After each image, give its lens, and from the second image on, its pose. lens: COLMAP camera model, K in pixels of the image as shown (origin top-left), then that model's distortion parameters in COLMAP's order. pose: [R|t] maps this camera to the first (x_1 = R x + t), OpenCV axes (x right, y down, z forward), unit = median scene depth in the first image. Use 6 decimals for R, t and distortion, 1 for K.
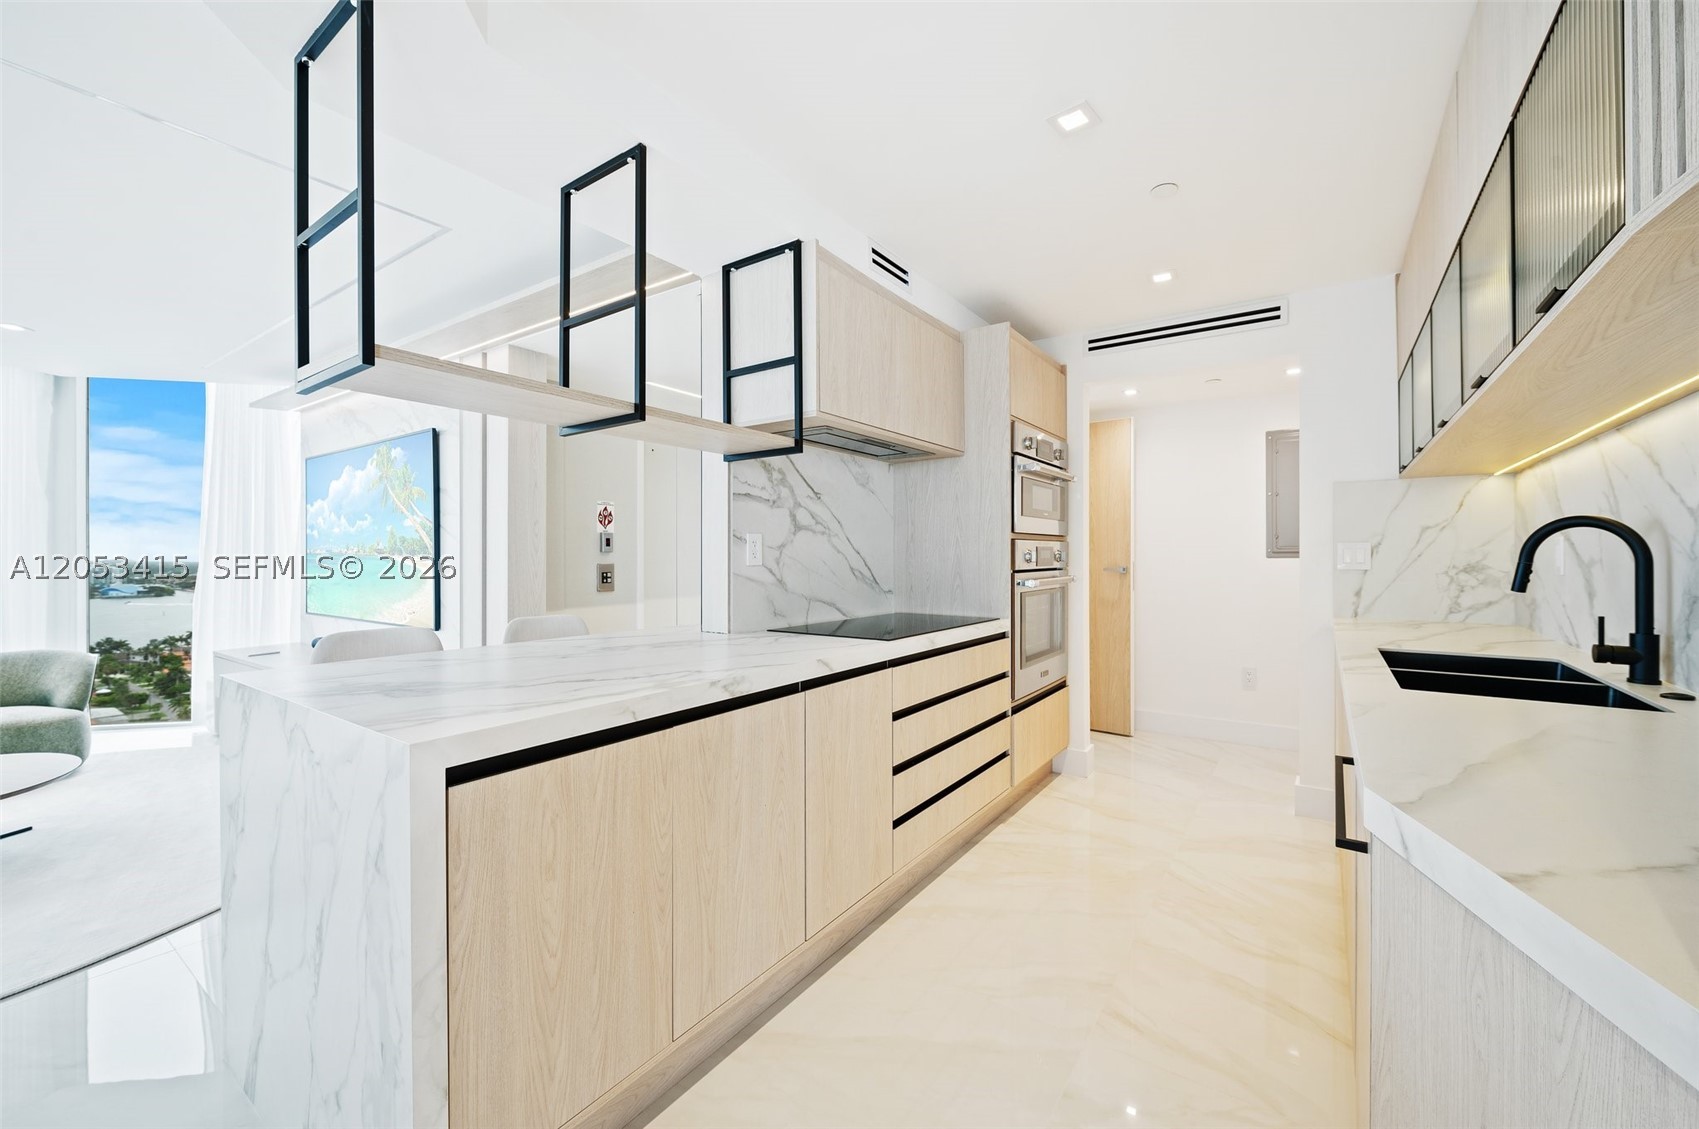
lens RADIAL K [[672.7, 0, 850.5], [0, 672.7, 554.7], [0, 0, 1]] dist [-0.000070, -0.000094]
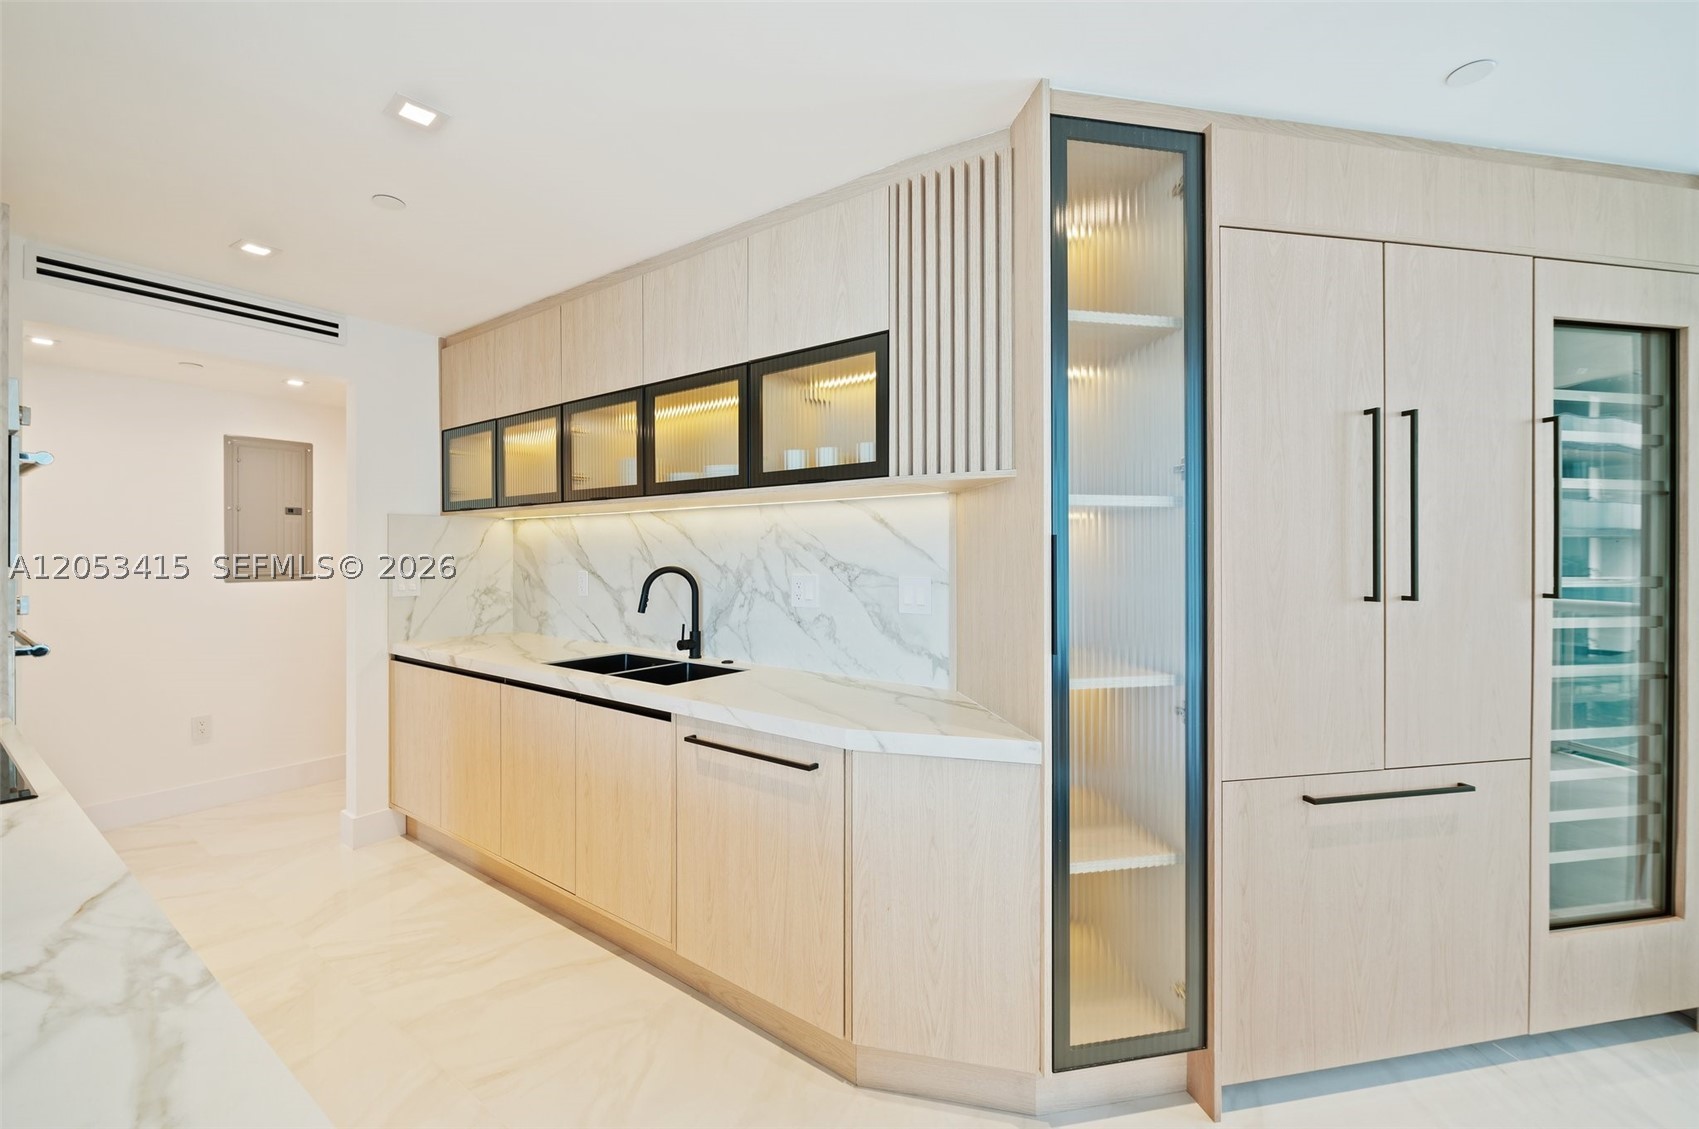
lens RADIAL K [[694.3, 0, 862.9], [0, 694.3, 551.0], [0, 0, 1]] dist [-0.011434, 0.000234]
pose [[0.005856, 0.004190, 0.999974, -0.451953], [-0.002354, 0.999989, -0.004176, -0.060696], [-0.999980, -0.002329, 0.005865, 0.334389]]
